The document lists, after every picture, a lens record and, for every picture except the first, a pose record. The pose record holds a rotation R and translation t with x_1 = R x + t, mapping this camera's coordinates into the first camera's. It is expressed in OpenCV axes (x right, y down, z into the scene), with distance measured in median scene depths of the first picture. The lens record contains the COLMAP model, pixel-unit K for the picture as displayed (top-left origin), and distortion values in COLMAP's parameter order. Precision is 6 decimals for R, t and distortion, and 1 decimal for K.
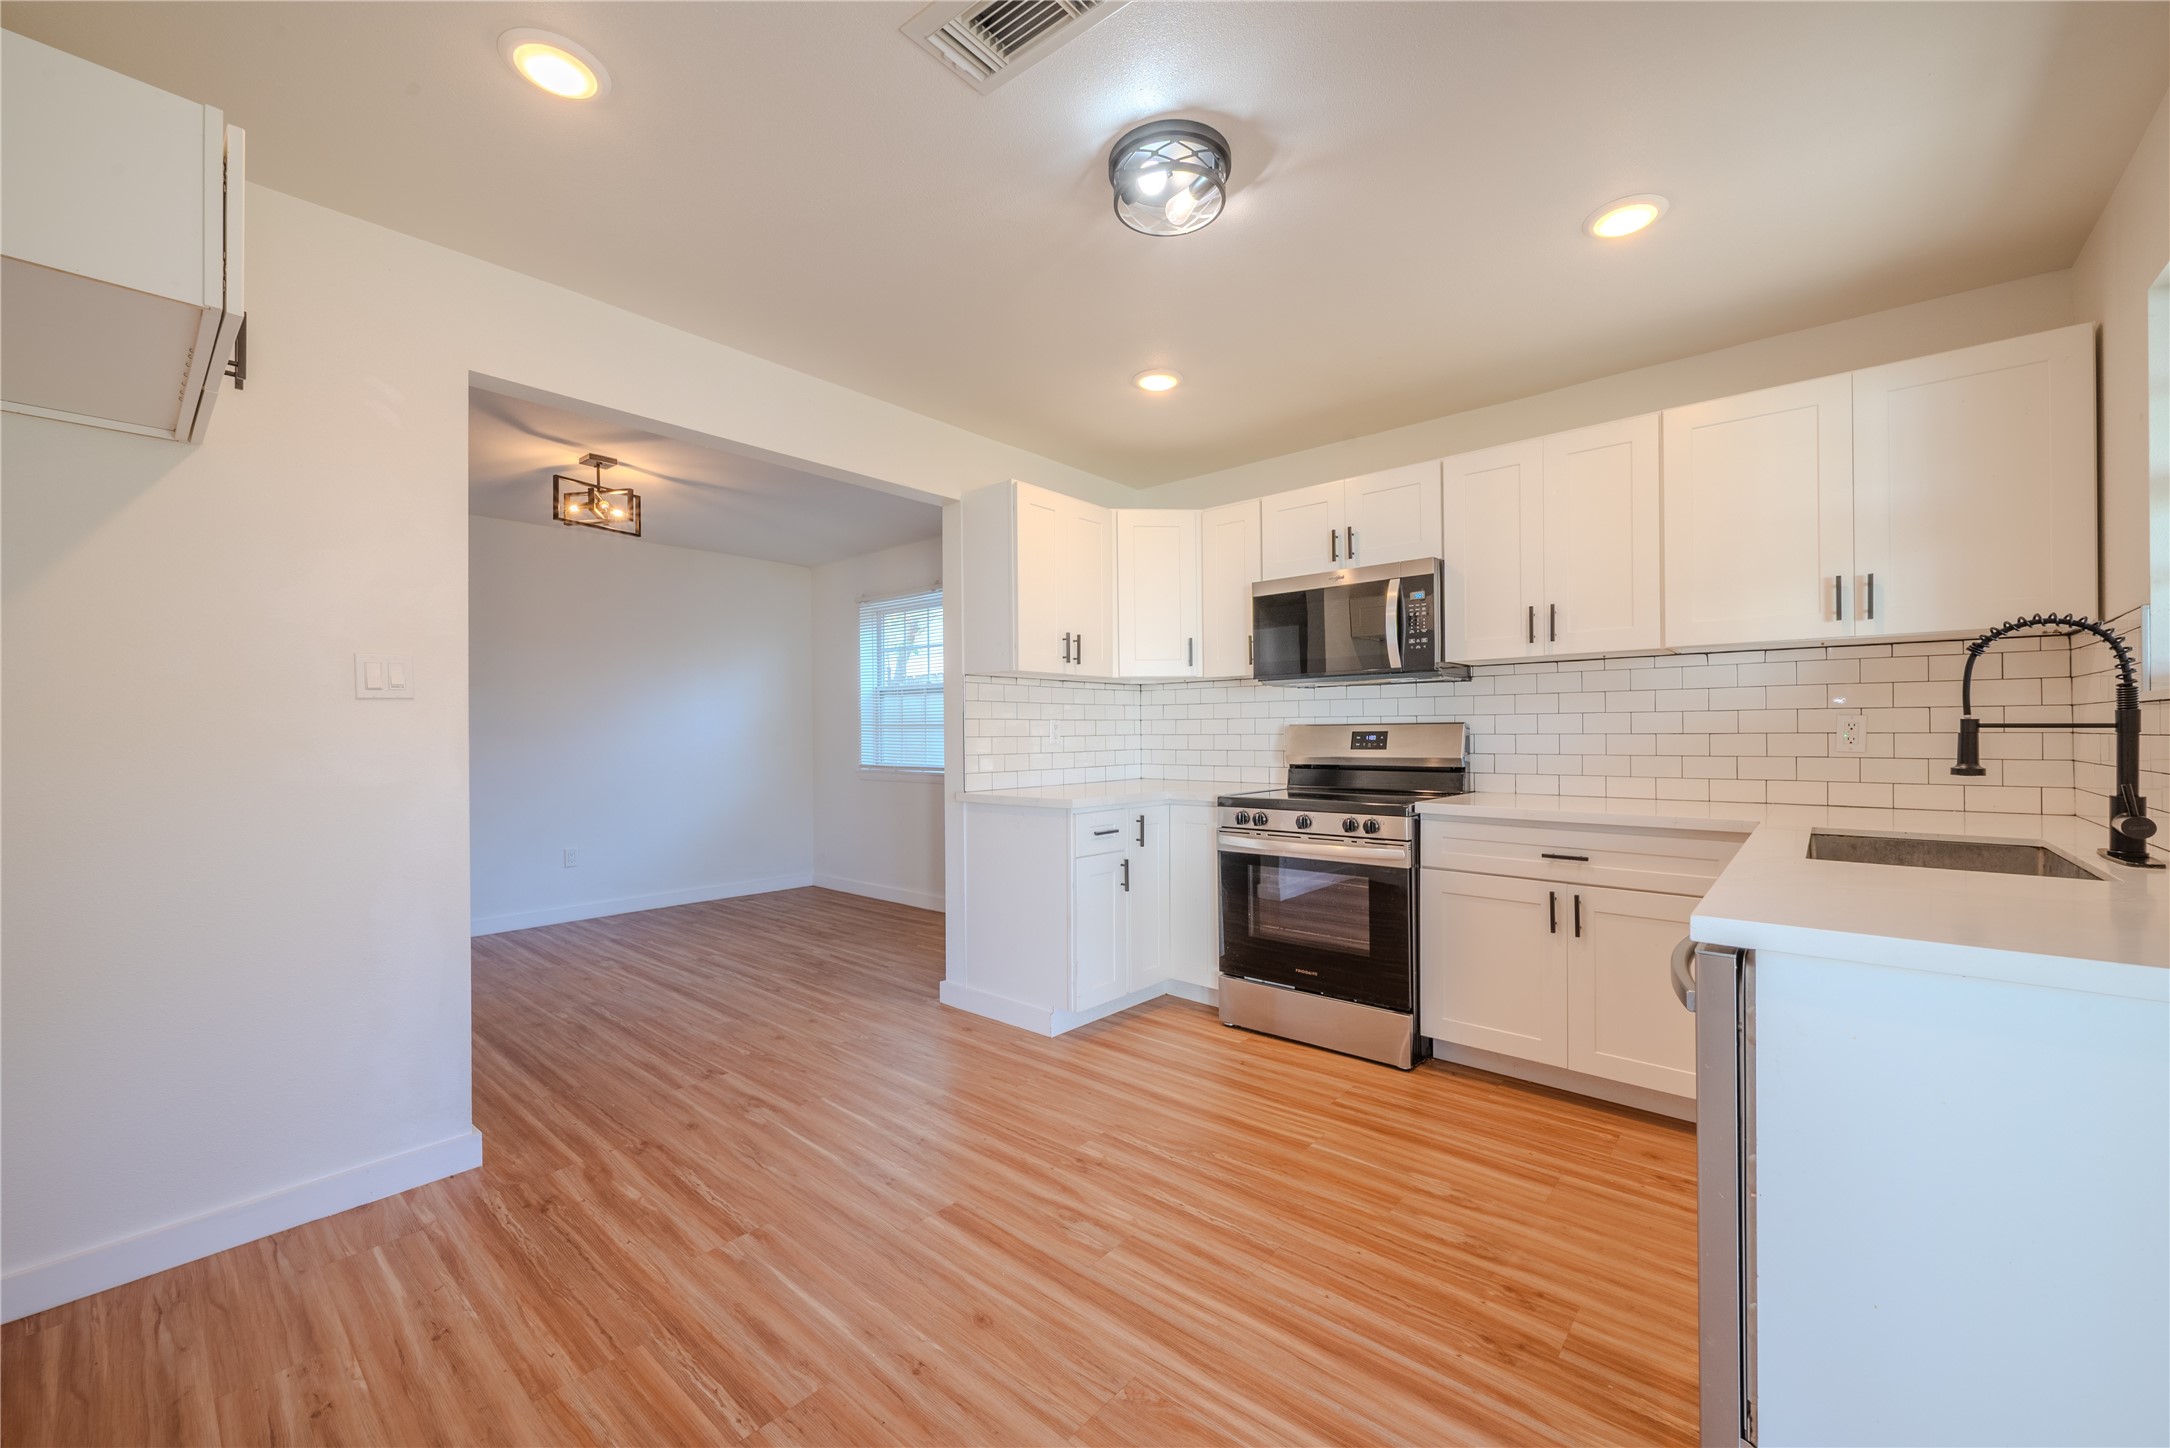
lens RADIAL K [[855.4, 0, 1096.7], [0, 855.4, 726.2], [0, 0, 1]] dist [0.000059, -0.000283]
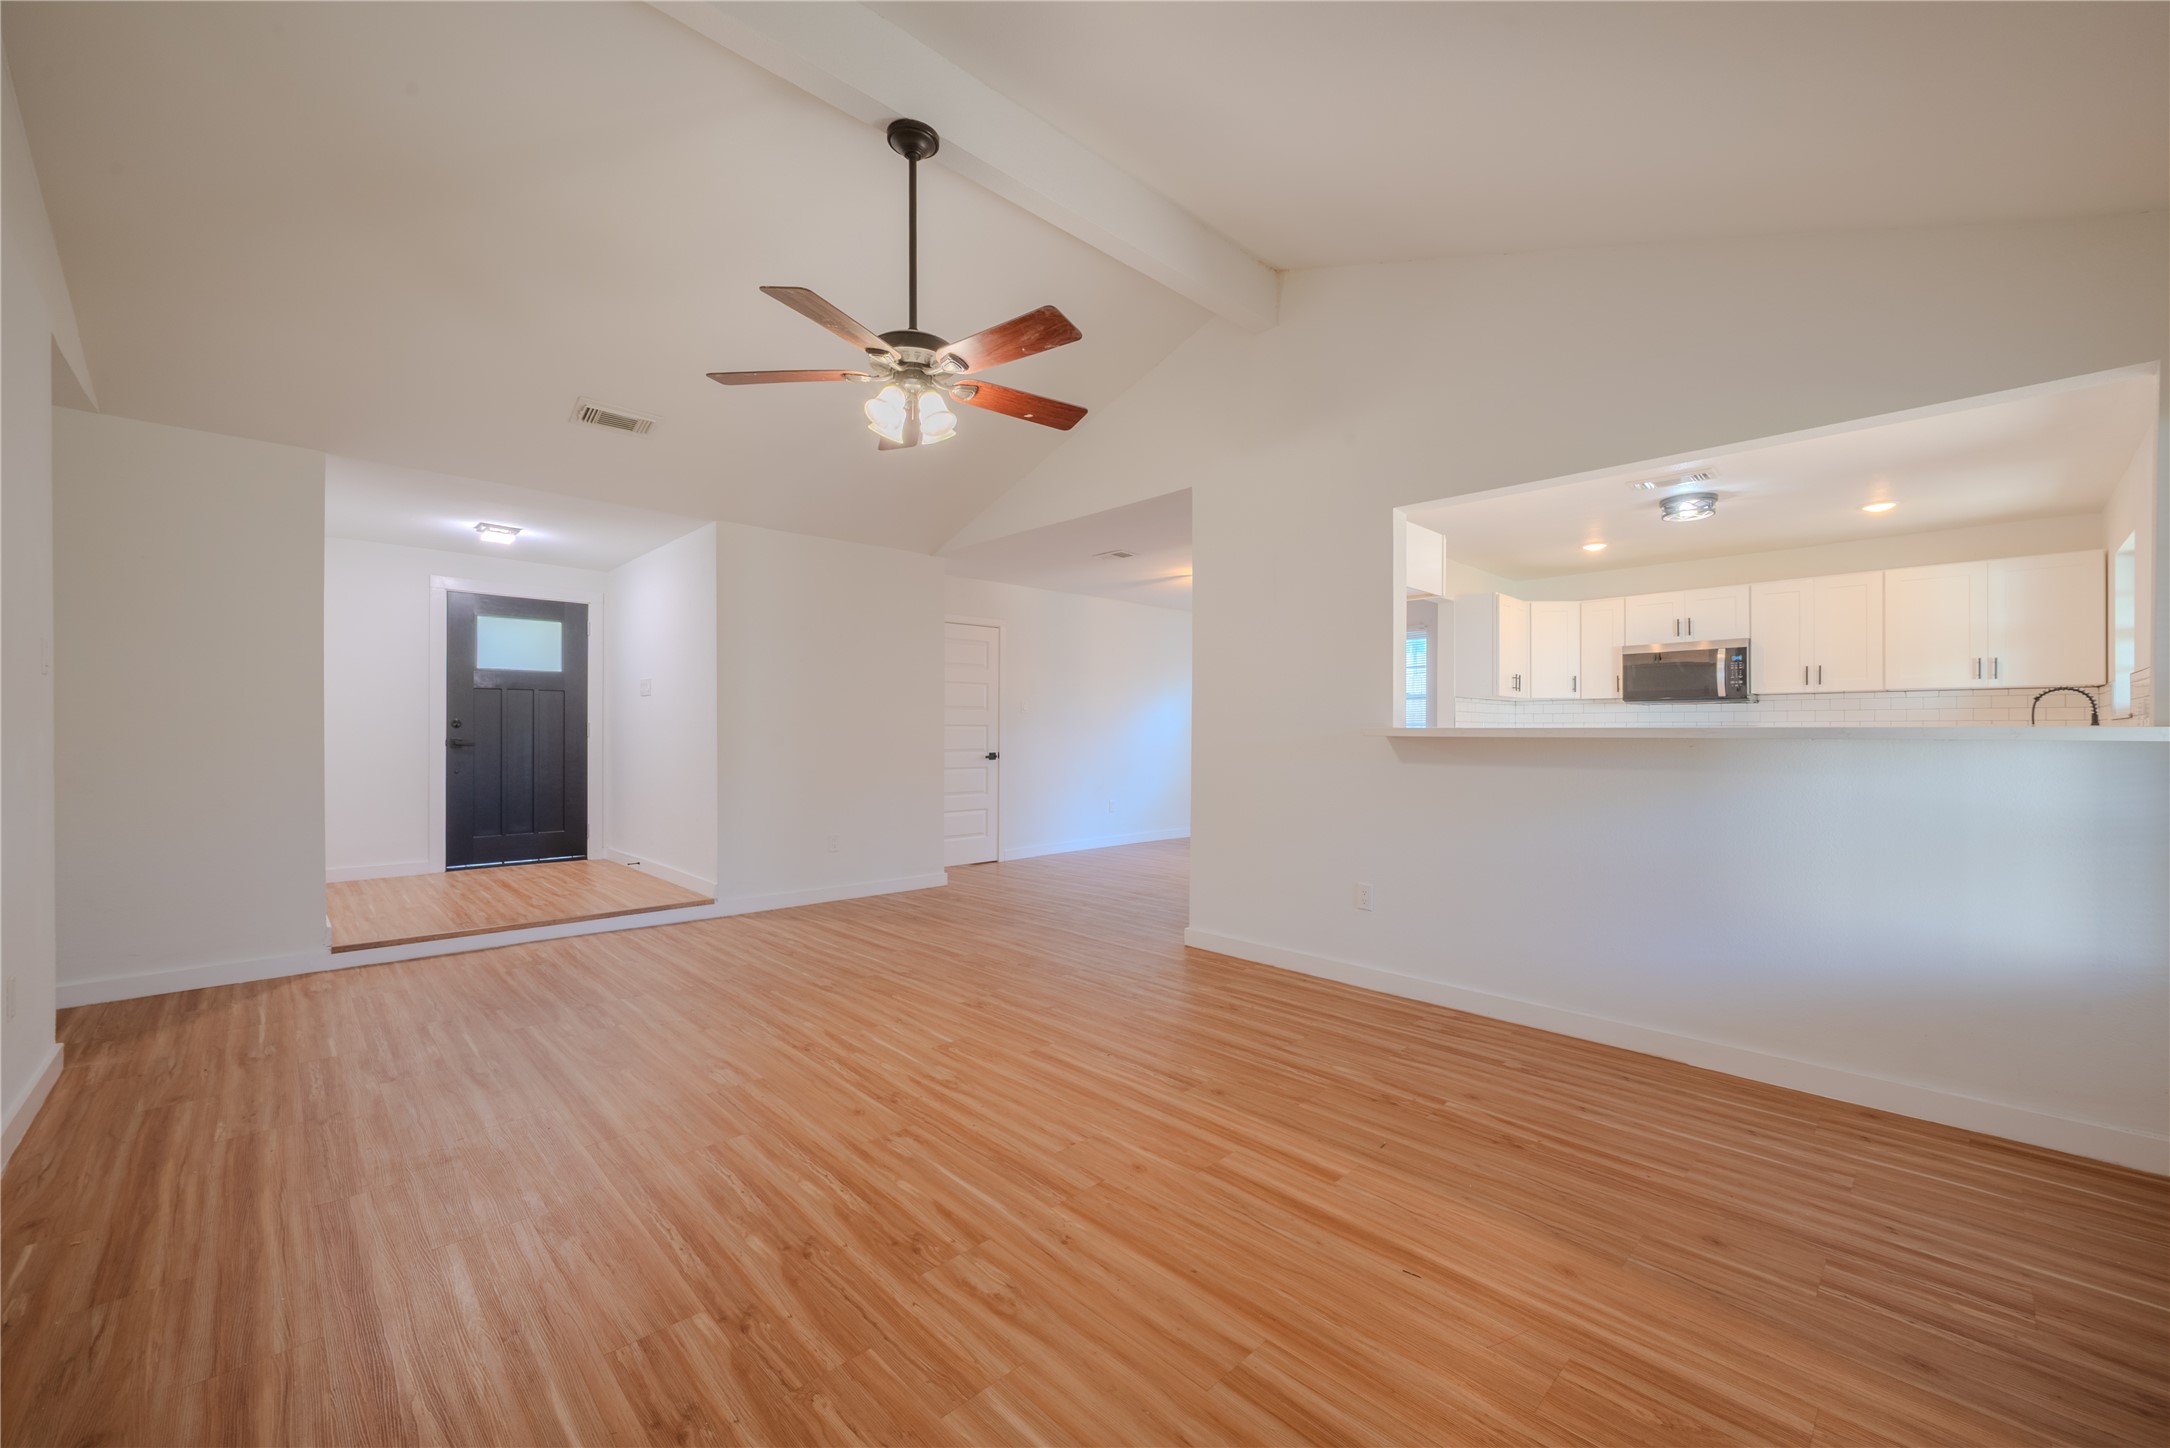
lens RADIAL K [[855.4, 0, 1093.1], [0, 855.4, 728.2], [0, 0, 1]] dist [0.000059, -0.000283]
pose [[0.995834, 0.010500, -0.090575, -0.952616], [-0.010490, 0.999945, 0.000594, 0.016864], [0.090577, 0.000359, 0.995889, -1.106953]]
